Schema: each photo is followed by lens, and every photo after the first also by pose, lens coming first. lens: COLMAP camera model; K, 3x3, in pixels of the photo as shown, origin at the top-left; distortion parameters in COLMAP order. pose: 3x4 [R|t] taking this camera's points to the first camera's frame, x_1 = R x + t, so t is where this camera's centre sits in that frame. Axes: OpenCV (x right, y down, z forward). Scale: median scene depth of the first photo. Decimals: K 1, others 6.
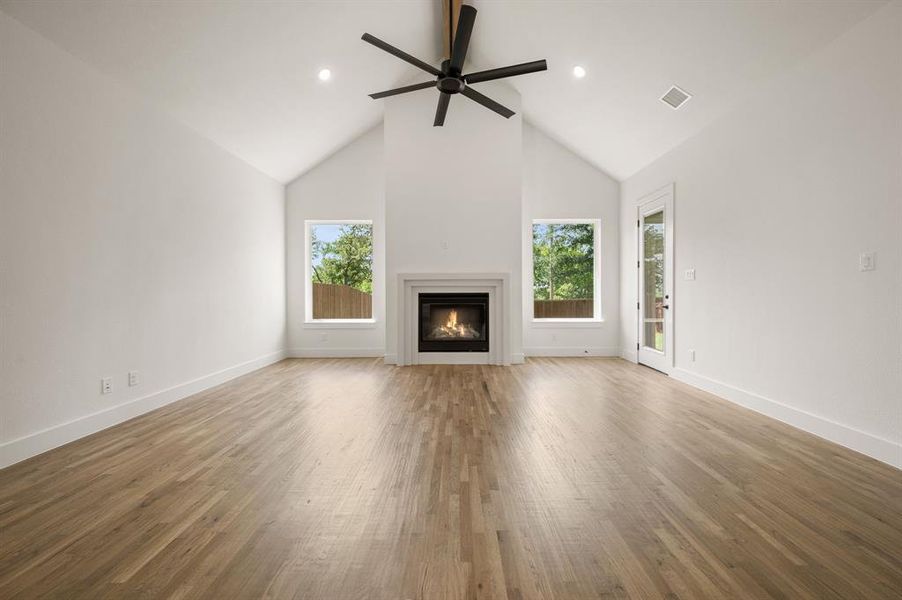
lens RADIAL K [[353.1, 0, 451.4], [0, 353.1, 293.3], [0, 0, 1]] dist [0.001641, 0.000278]
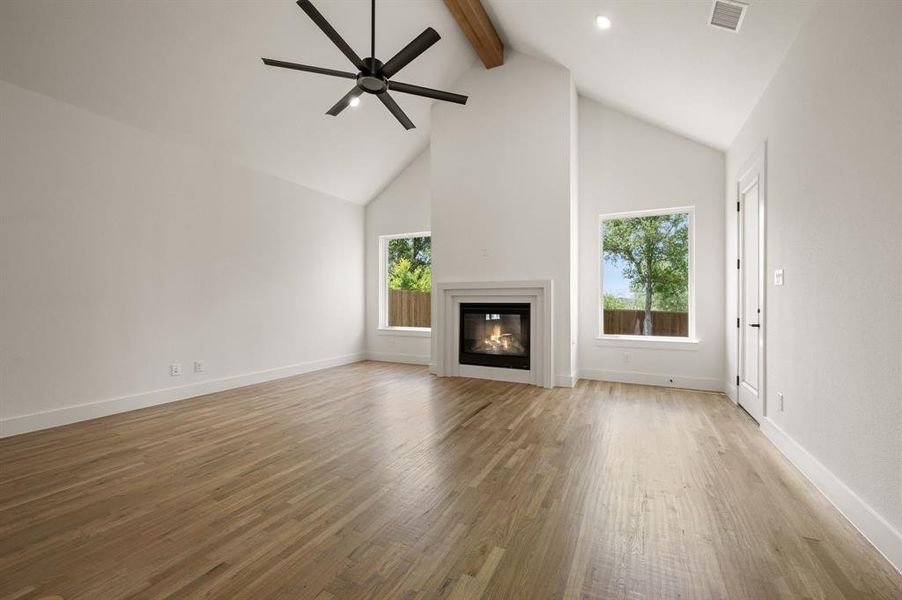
lens RADIAL K [[353.1, 0, 464.4], [0, 353.1, 299.7], [0, 0, 1]] dist [0.001641, 0.000278]
pose [[0.906569, 0.002189, -0.422051, 0.325958], [-0.005421, 0.999964, -0.006457, -0.003265], [0.422022, 0.008142, 0.906549, 0.127017]]
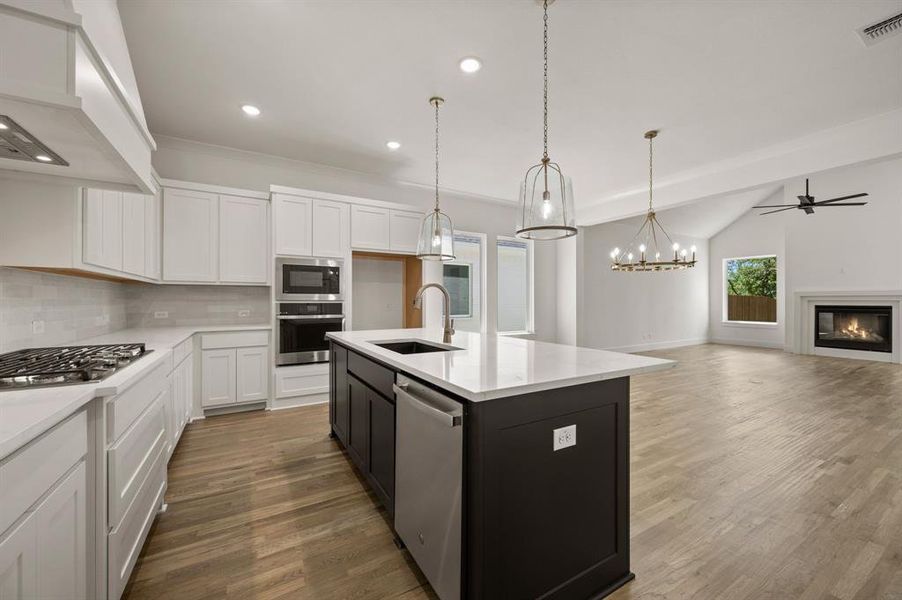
lens RADIAL K [[353.1, 0, 452.9], [0, 353.1, 299.4], [0, 0, 1]] dist [0.001641, 0.000278]
pose [[0.510258, 0.002627, -0.860017, 0.390710], [0.000872, 0.999993, 0.003572, -0.030791], [0.860021, -0.002572, 0.510253, -0.995035]]
